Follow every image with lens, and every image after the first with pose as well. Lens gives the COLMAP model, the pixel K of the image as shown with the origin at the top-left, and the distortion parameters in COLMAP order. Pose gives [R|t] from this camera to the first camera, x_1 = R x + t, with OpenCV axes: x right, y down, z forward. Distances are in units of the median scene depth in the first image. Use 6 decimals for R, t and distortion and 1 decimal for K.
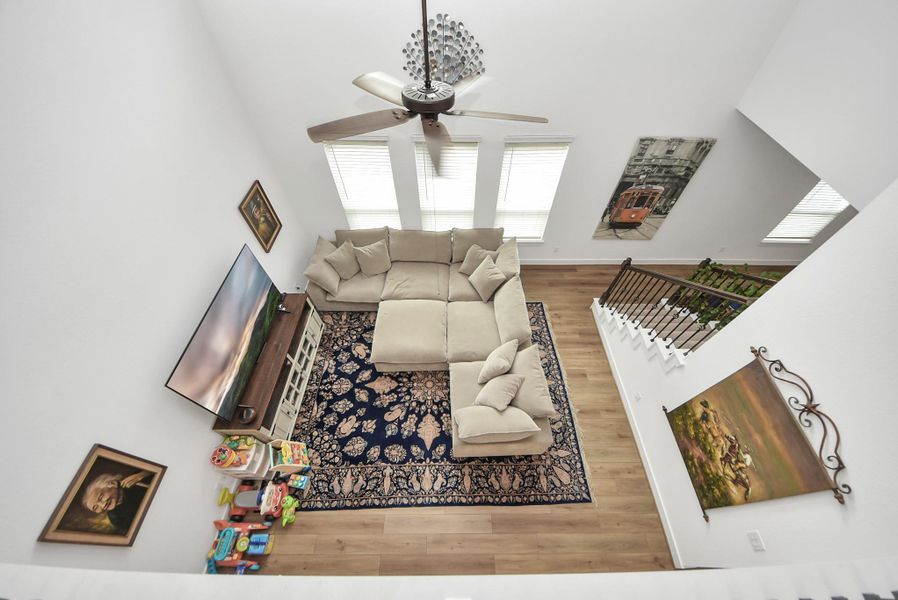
lens RADIAL K [[320.2, 0, 451.3], [0, 320.2, 297.9], [0, 0, 1]] dist [-0.002252, -0.005446]
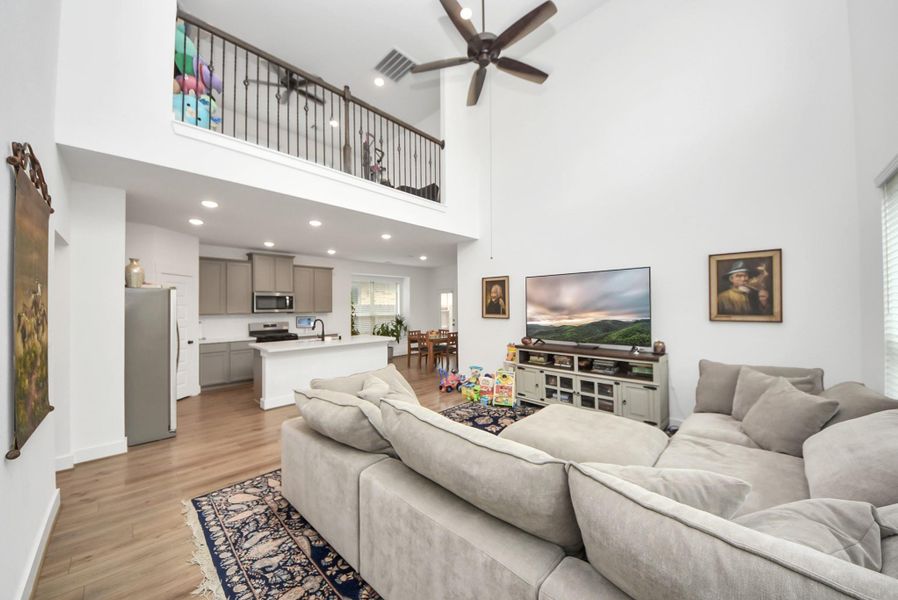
lens RADIAL K [[320.2, 0, 461.0], [0, 320.2, 301.2], [0, 0, 1]] dist [-0.002252, -0.005446]
pose [[-0.680803, -0.003899, -0.732456, 0.505282], [-0.567026, 0.635820, 0.523655, -0.270121], [0.463669, 0.771828, -0.435079, 1.146907]]
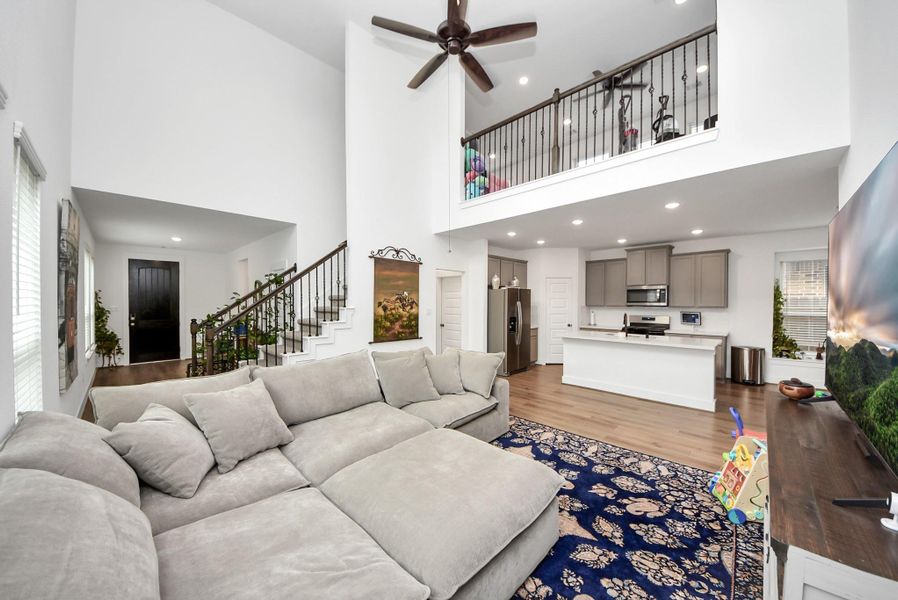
lens RADIAL K [[320.2, 0, 455.2], [0, 320.2, 305.4], [0, 0, 1]] dist [-0.002252, -0.005446]
pose [[-0.727938, -0.011001, 0.685555, -0.490562], [0.536680, 0.613128, 0.579697, -0.320882], [-0.426710, 0.789907, -0.440415, 1.180552]]
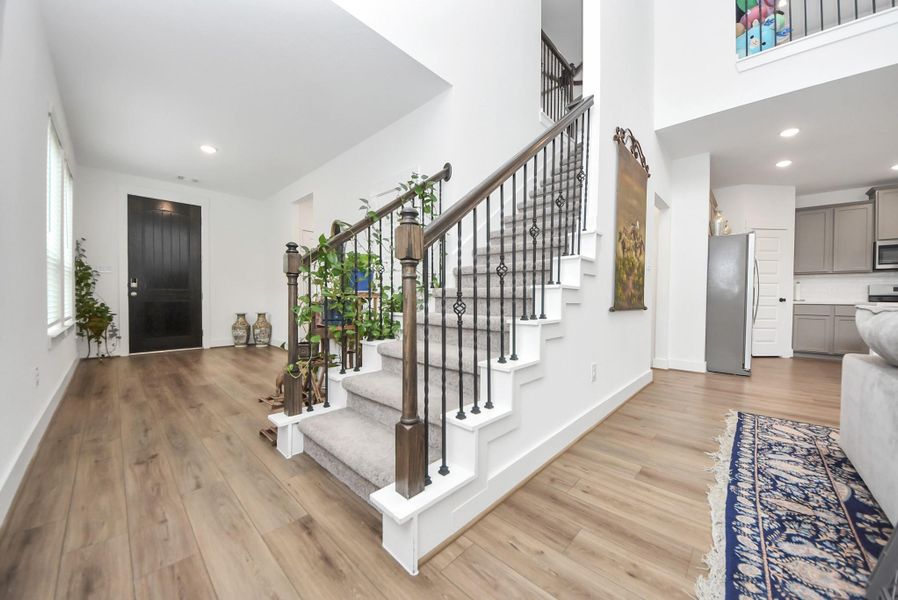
lens RADIAL K [[320.2, 0, 449.8], [0, 320.2, 303.8], [0, 0, 1]] dist [-0.002252, -0.005446]
pose [[-0.731900, -0.019050, 0.681146, 0.401661], [0.530733, 0.611000, 0.587368, -0.240021], [-0.427369, 0.791402, -0.437080, 1.297621]]
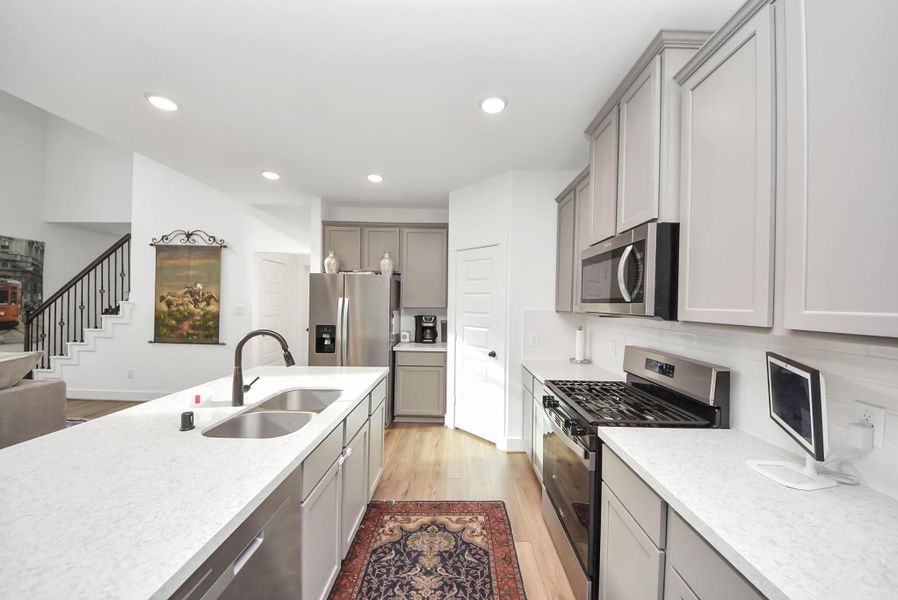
lens RADIAL K [[320.2, 0, 450.4], [0, 320.2, 305.6], [0, 0, 1]] dist [-0.002252, -0.005446]
pose [[-0.017355, -0.009687, 0.999802, -0.508003], [0.774653, 0.632084, 0.019571, 1.004407], [-0.632148, 0.774840, -0.003466, 0.148457]]
